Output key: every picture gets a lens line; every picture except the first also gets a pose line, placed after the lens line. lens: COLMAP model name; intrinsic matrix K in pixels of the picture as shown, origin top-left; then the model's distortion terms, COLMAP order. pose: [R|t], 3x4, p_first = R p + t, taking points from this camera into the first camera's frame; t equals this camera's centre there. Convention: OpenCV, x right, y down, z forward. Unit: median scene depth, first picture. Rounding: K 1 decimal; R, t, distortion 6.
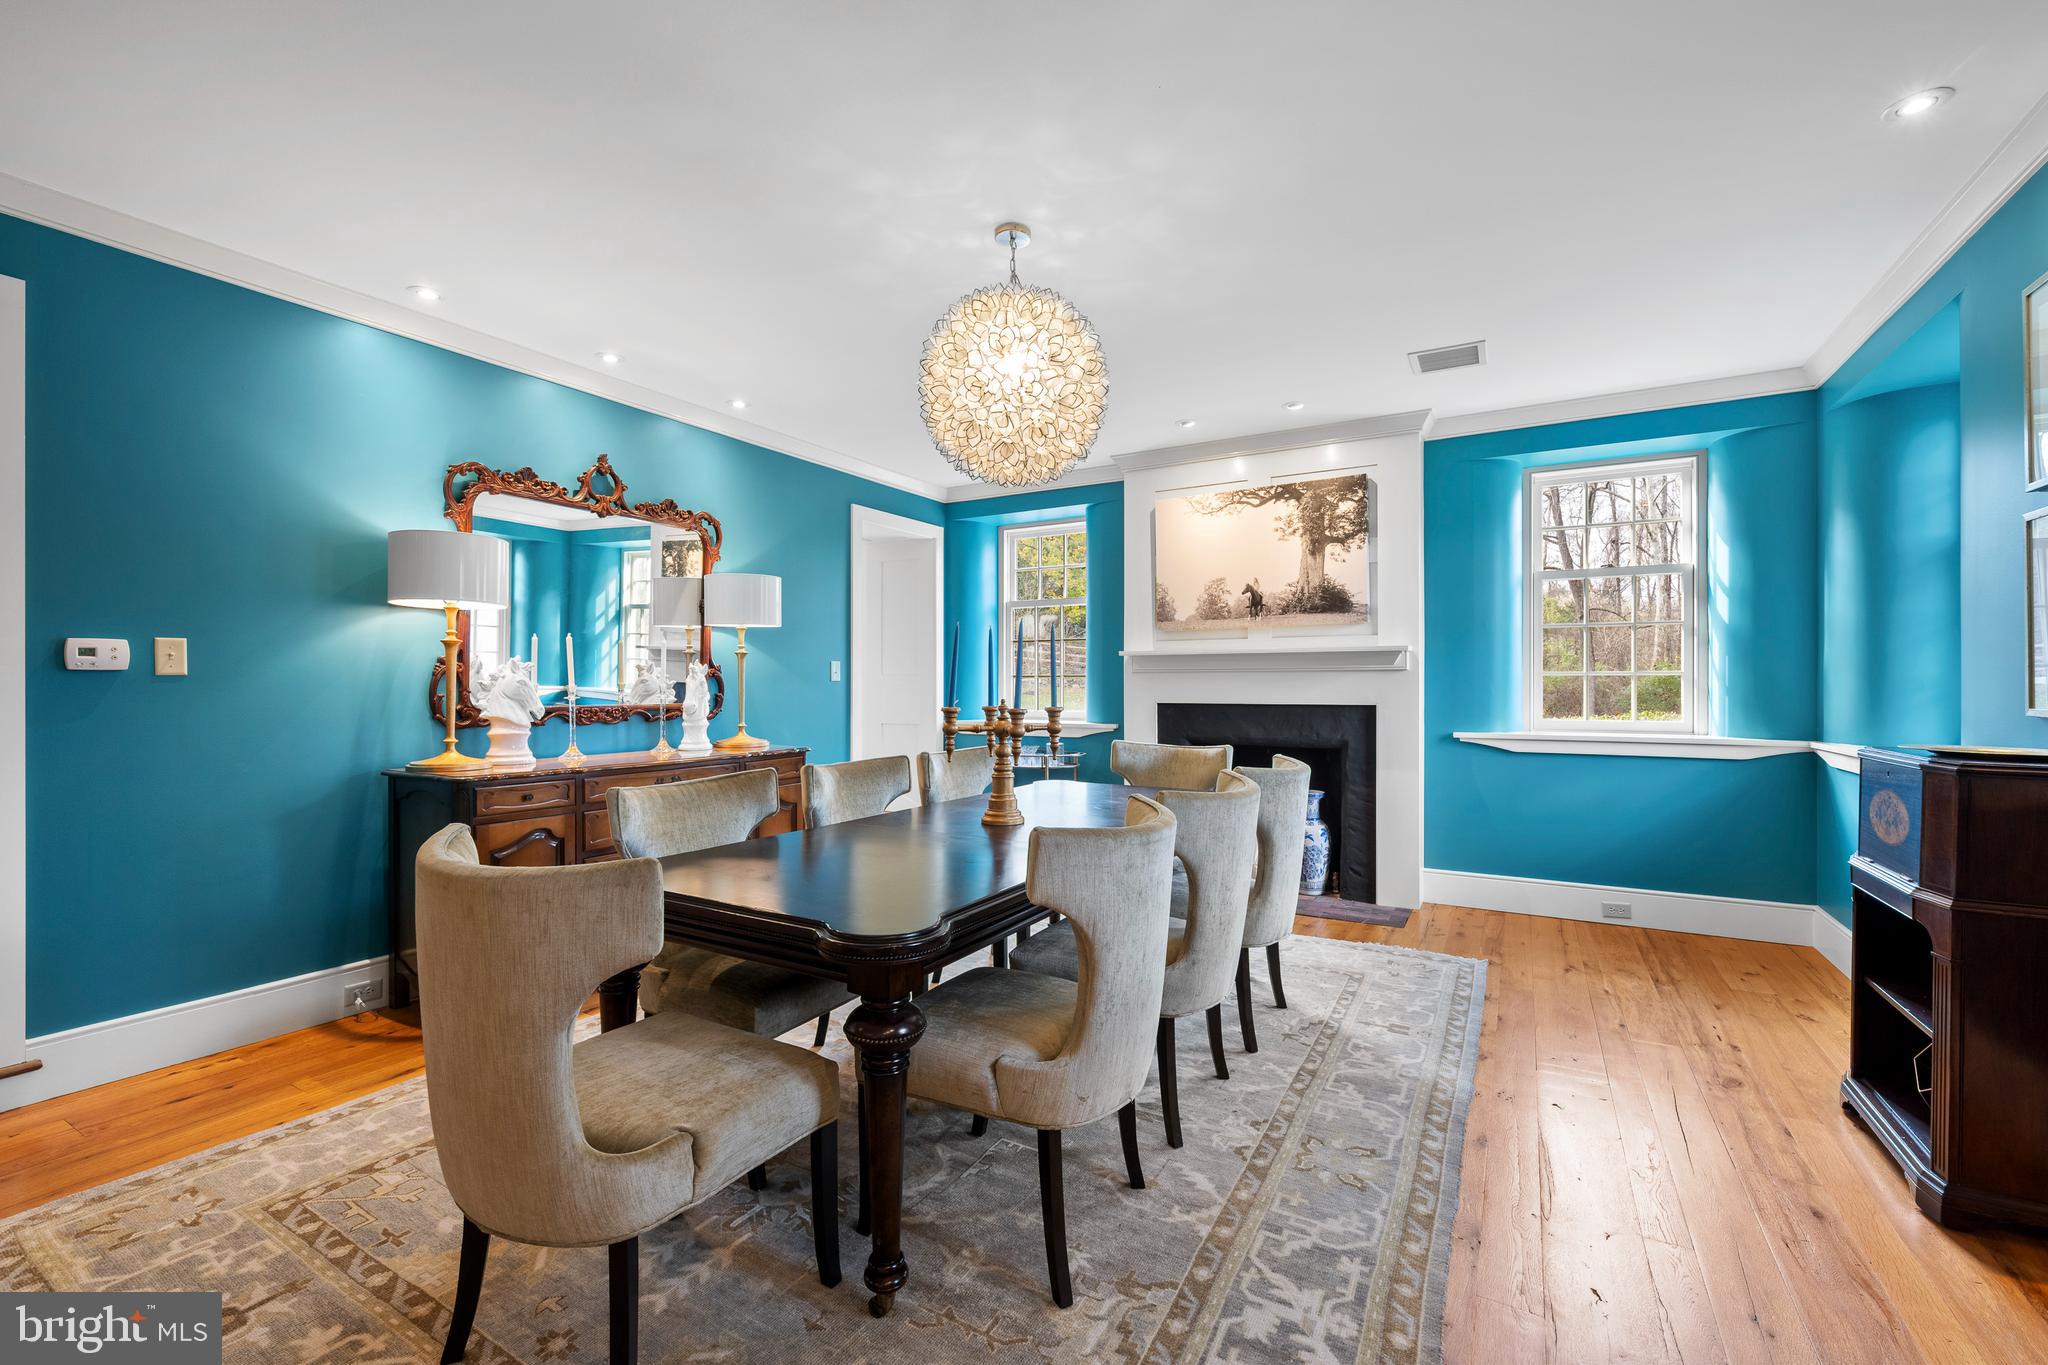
lens RADIAL K [[861.3, 0, 1023.3], [0, 861.3, 688.5], [0, 0, 1]] dist [0.000332, -0.000040]
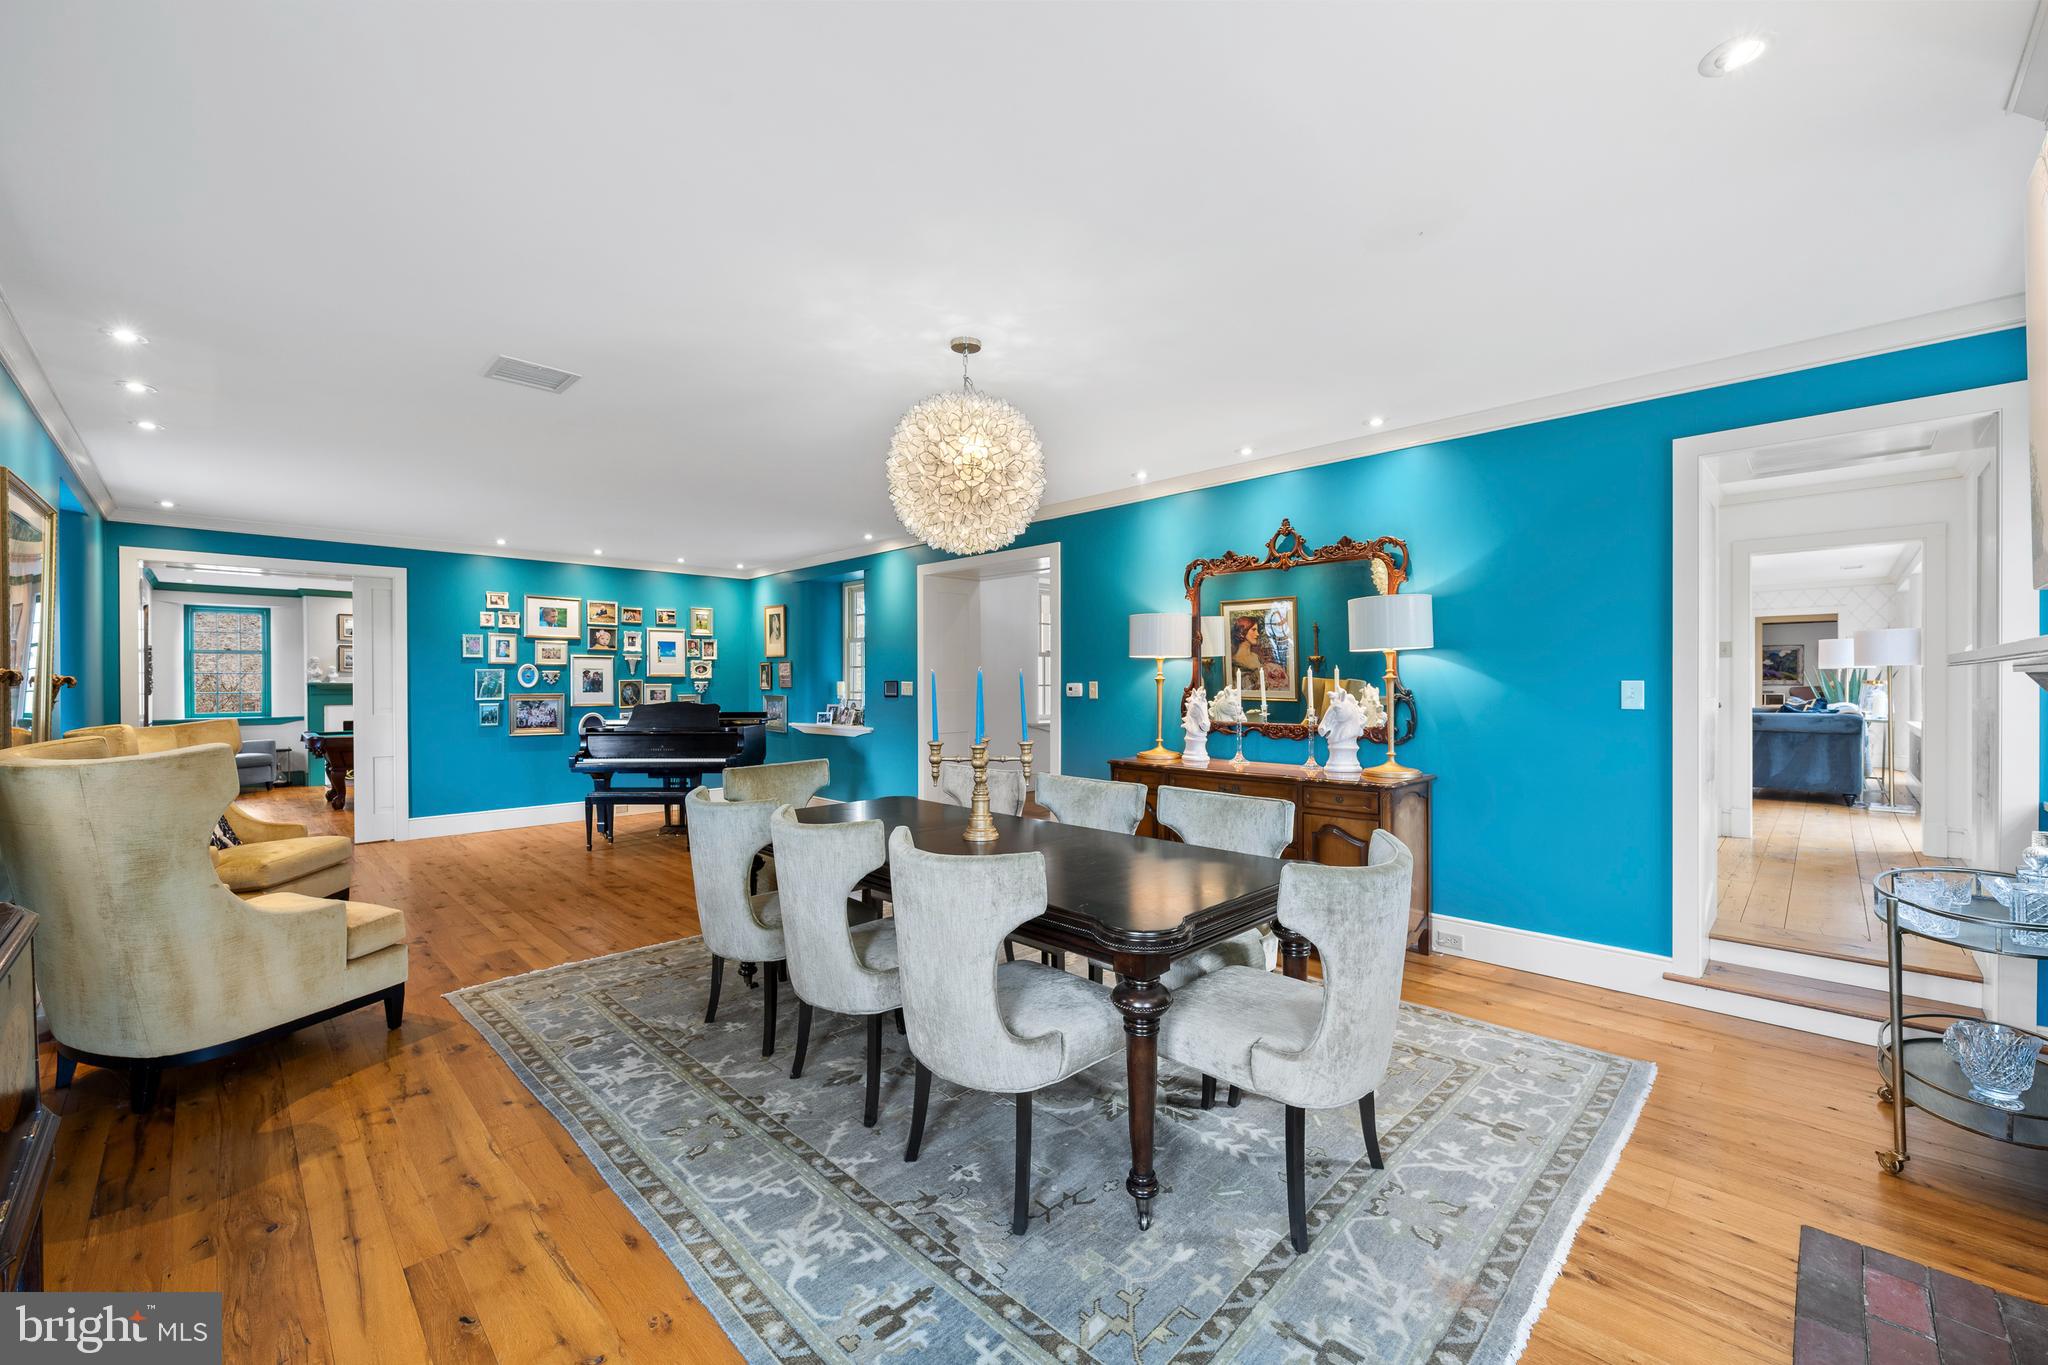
lens RADIAL K [[811.3, 0, 1026.1], [0, 811.3, 684.7], [0, 0, 1]] dist [-0.001751, -0.000341]
pose [[-0.256944, 0.005464, -0.966411, 1.057576], [0.002269, 0.999985, 0.005050, -0.061955], [0.966424, -0.000895, -0.256953, 1.371267]]
